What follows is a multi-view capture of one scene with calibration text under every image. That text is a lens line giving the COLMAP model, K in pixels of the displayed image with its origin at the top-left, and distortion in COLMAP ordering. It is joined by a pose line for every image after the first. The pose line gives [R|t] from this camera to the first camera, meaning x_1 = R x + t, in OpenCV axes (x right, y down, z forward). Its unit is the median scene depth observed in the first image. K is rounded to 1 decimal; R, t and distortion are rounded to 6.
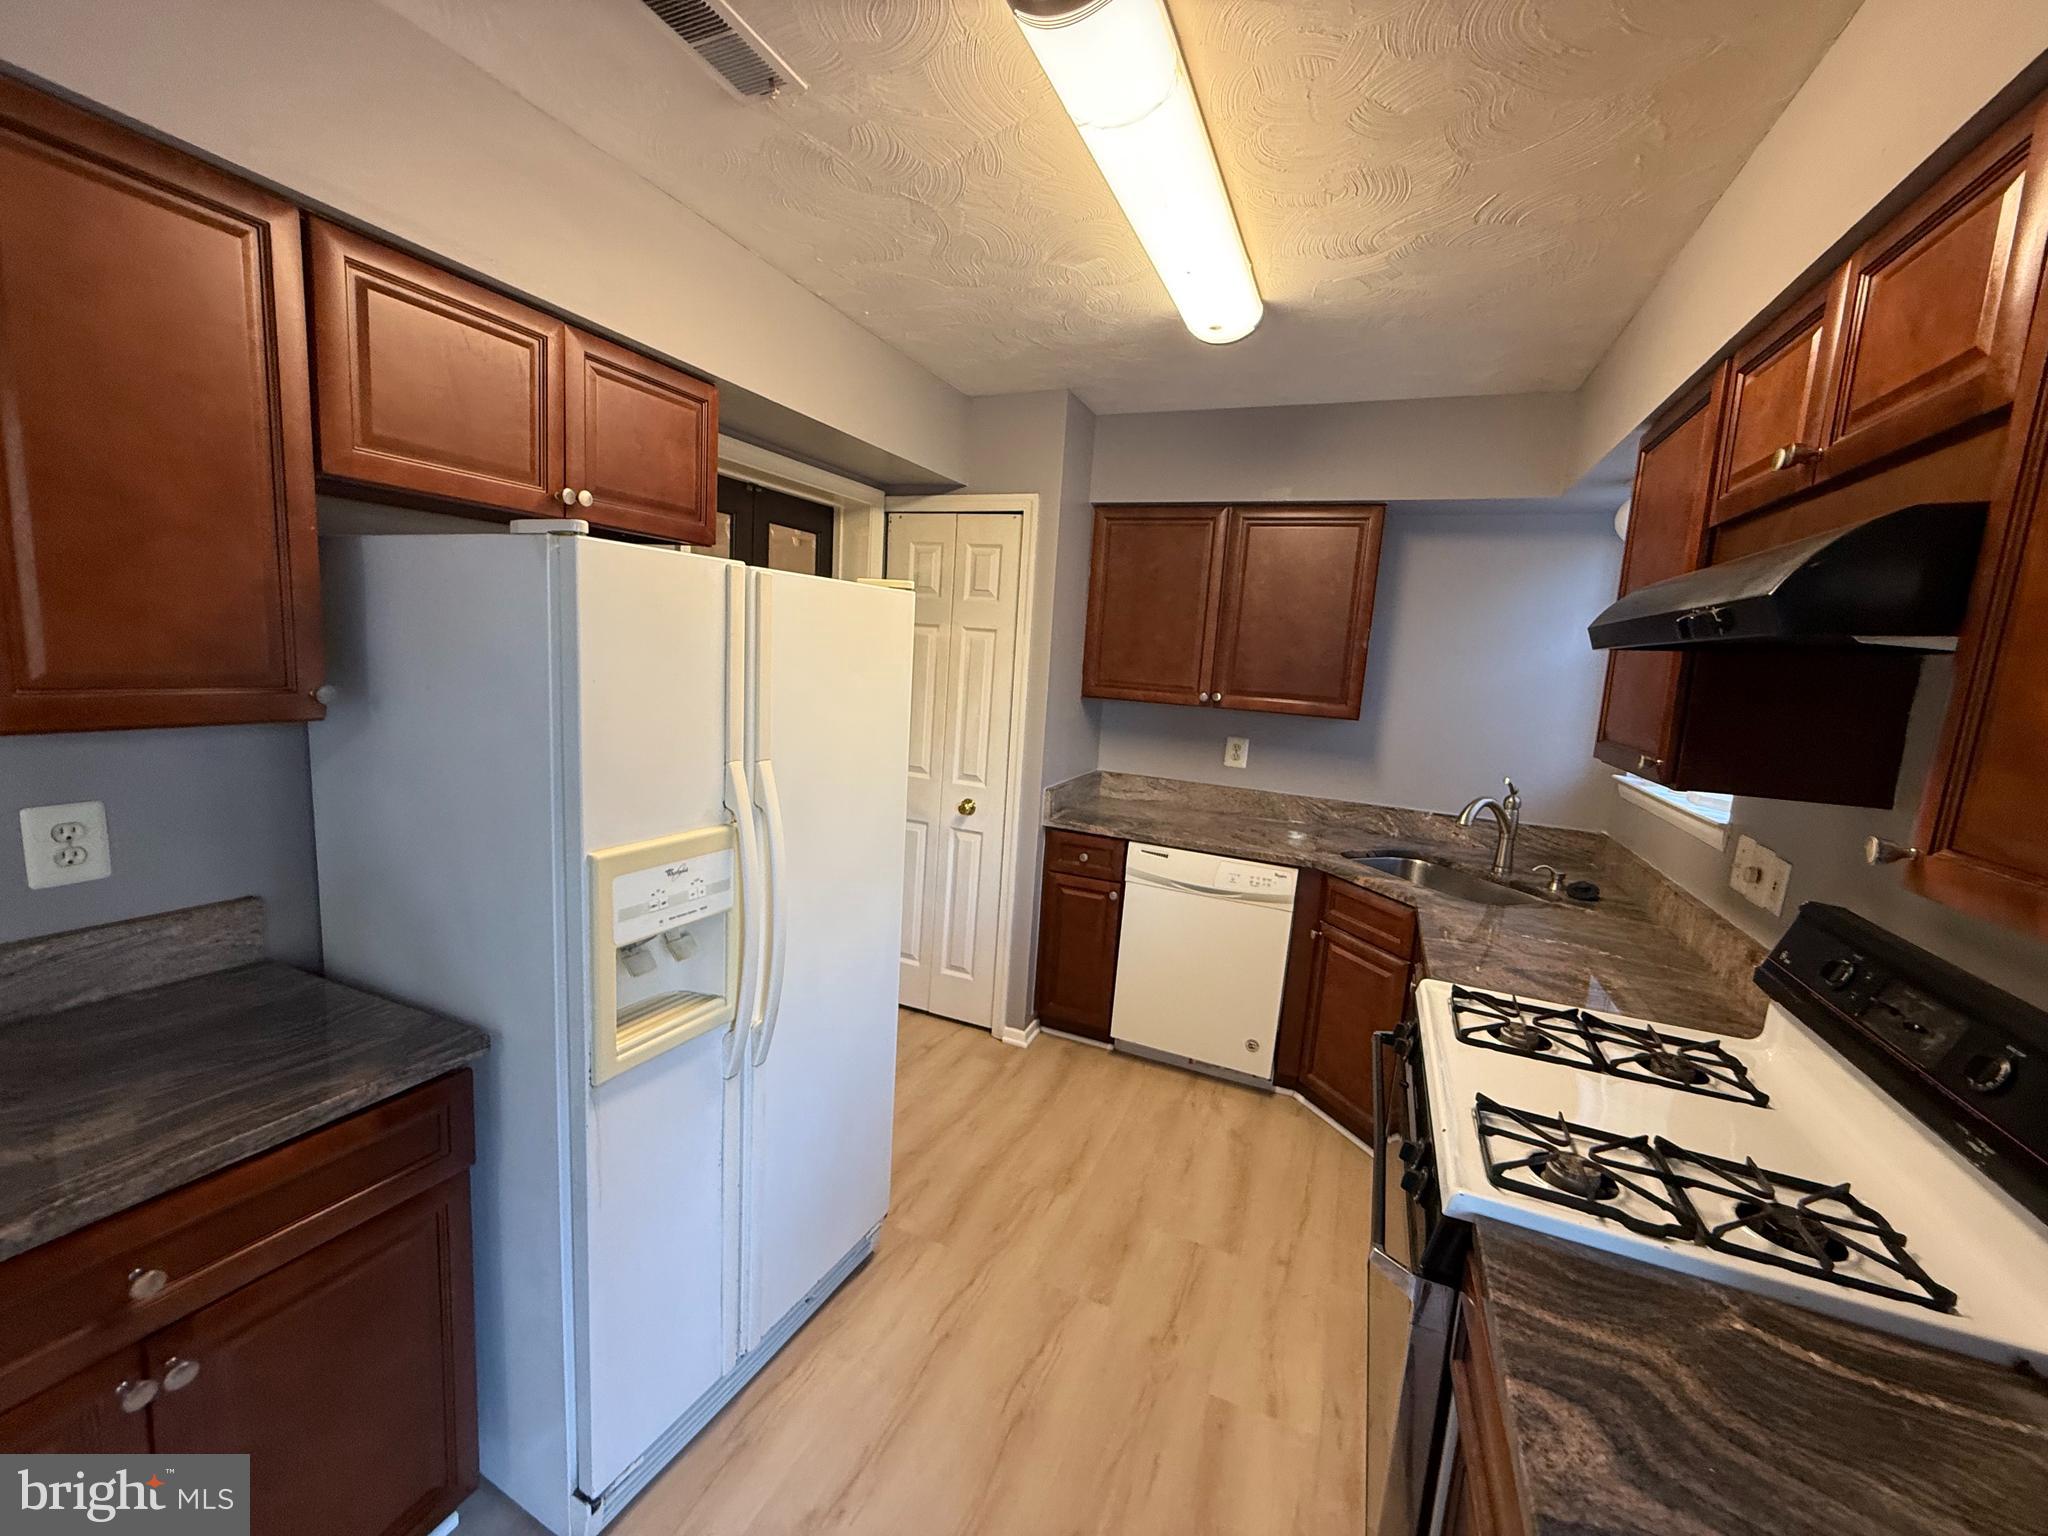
lens RADIAL K [[814.6, 0, 1020.7], [0, 814.6, 763.9], [0, 0, 1]] dist [-0.000526, 0.000261]
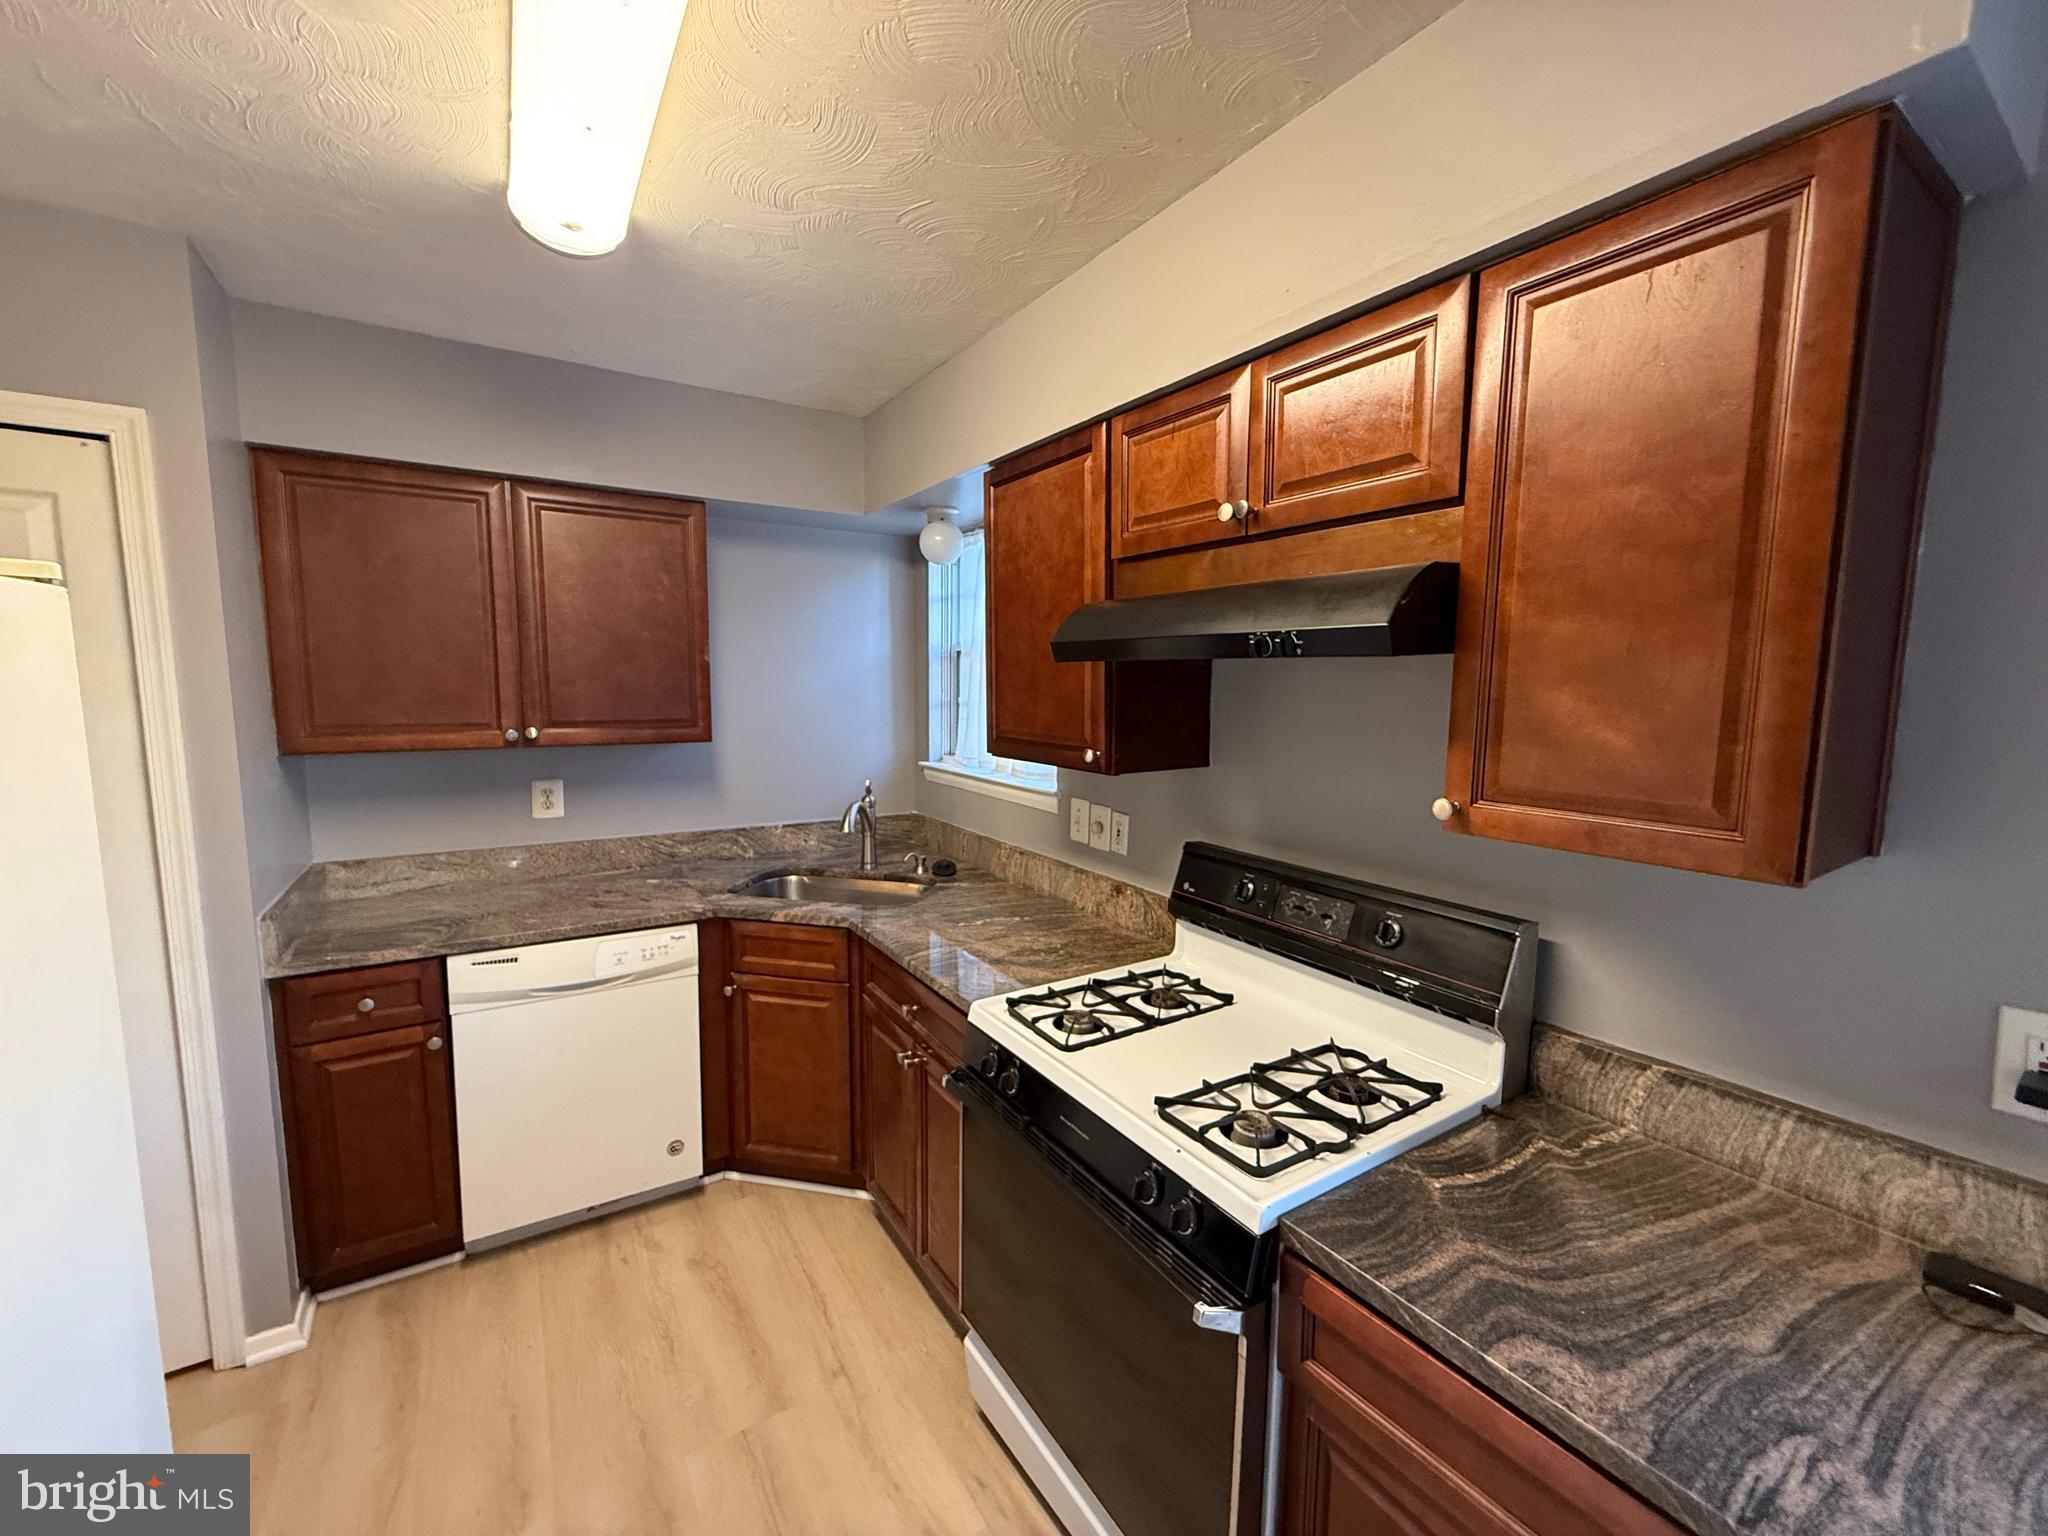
lens RADIAL K [[814.6, 0, 1017.3], [0, 814.6, 767.6], [0, 0, 1]] dist [-0.000526, 0.000261]
pose [[0.565519, -0.145876, 0.811732, -0.132667], [0.142920, 0.986676, 0.077745, -0.048258], [-0.812257, 0.072047, 0.578833, 0.213945]]
